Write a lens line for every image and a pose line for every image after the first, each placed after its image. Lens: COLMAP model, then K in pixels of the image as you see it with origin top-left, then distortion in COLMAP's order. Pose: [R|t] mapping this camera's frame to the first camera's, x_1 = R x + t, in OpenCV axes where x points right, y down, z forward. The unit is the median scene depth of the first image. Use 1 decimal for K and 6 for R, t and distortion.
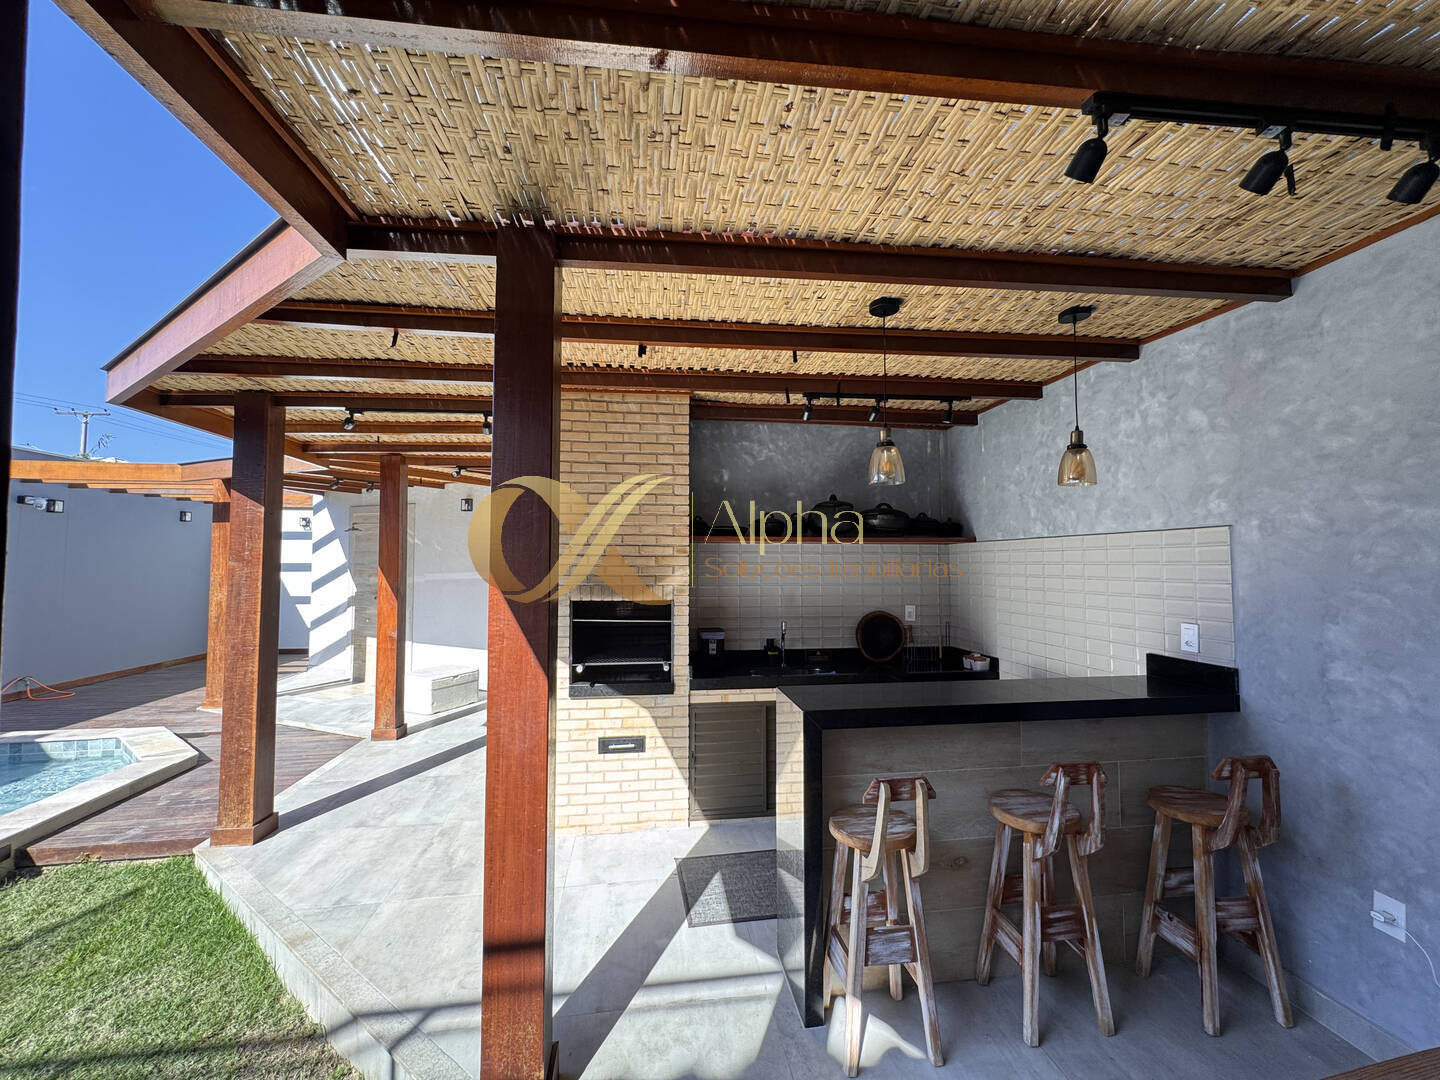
lens RADIAL K [[572.9, 0, 717.9], [0, 572.9, 536.5], [0, 0, 1]] dist [-0.001807, 0.000143]
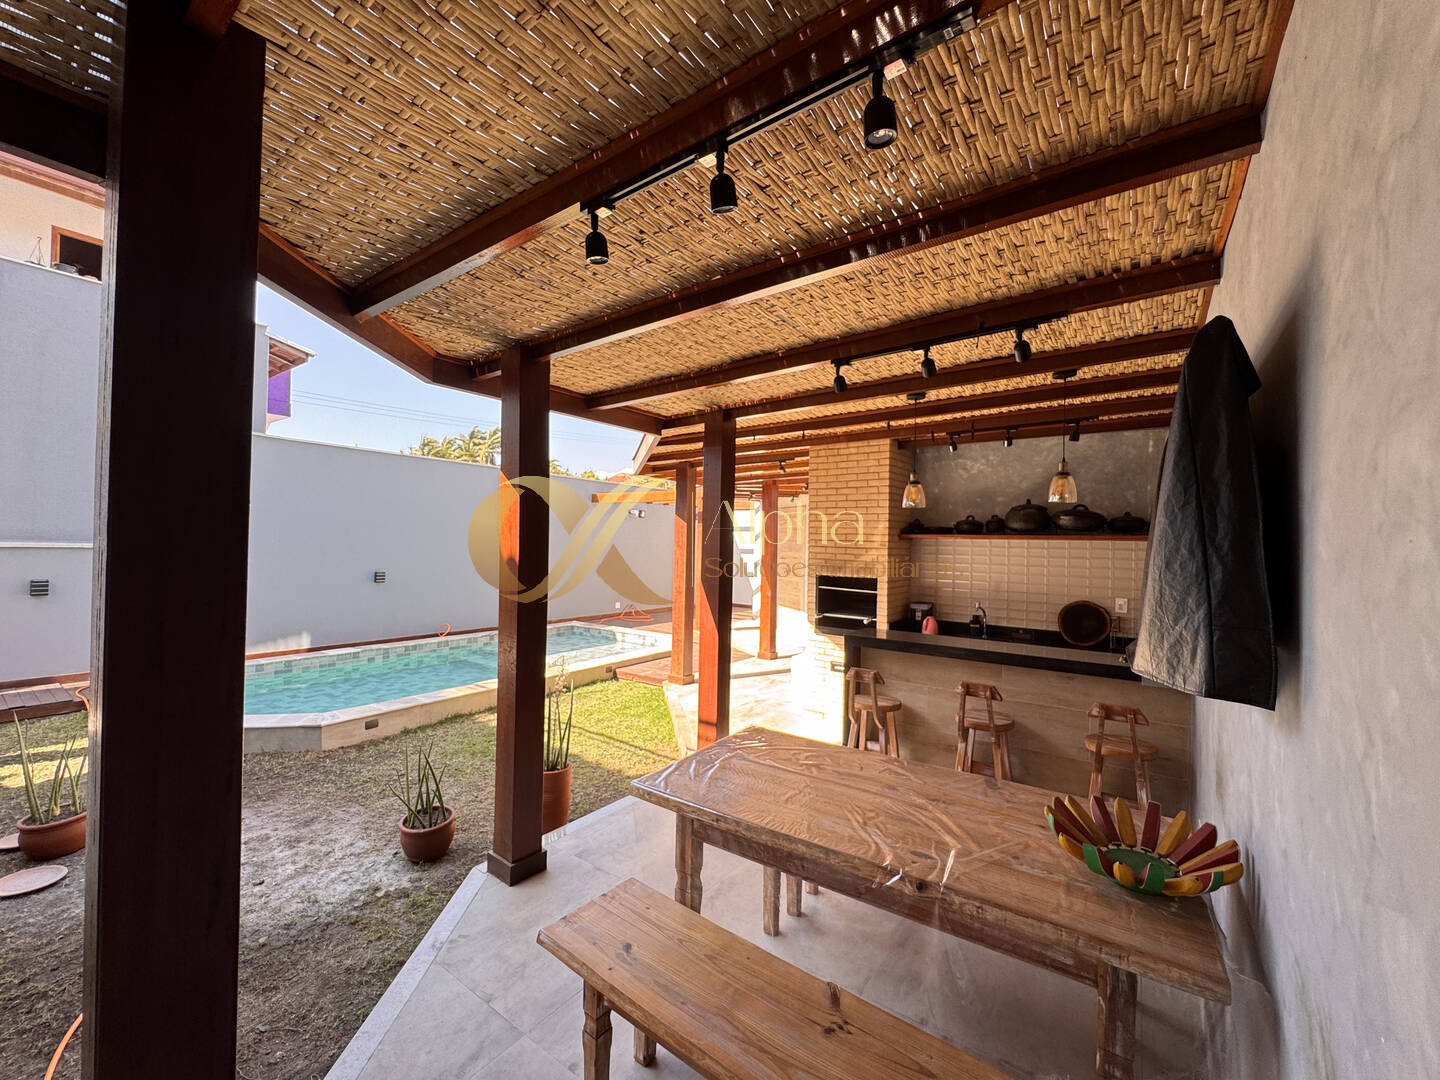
lens RADIAL K [[572.9, 0, 720.0], [0, 572.9, 537.0], [0, 0, 1]] dist [-0.001807, 0.000143]
pose [[0.722952, 0.005474, -0.690876, 0.546012], [0.011949, 0.999720, 0.020425, -0.025616], [0.690795, -0.023021, 0.722685, -0.294694]]
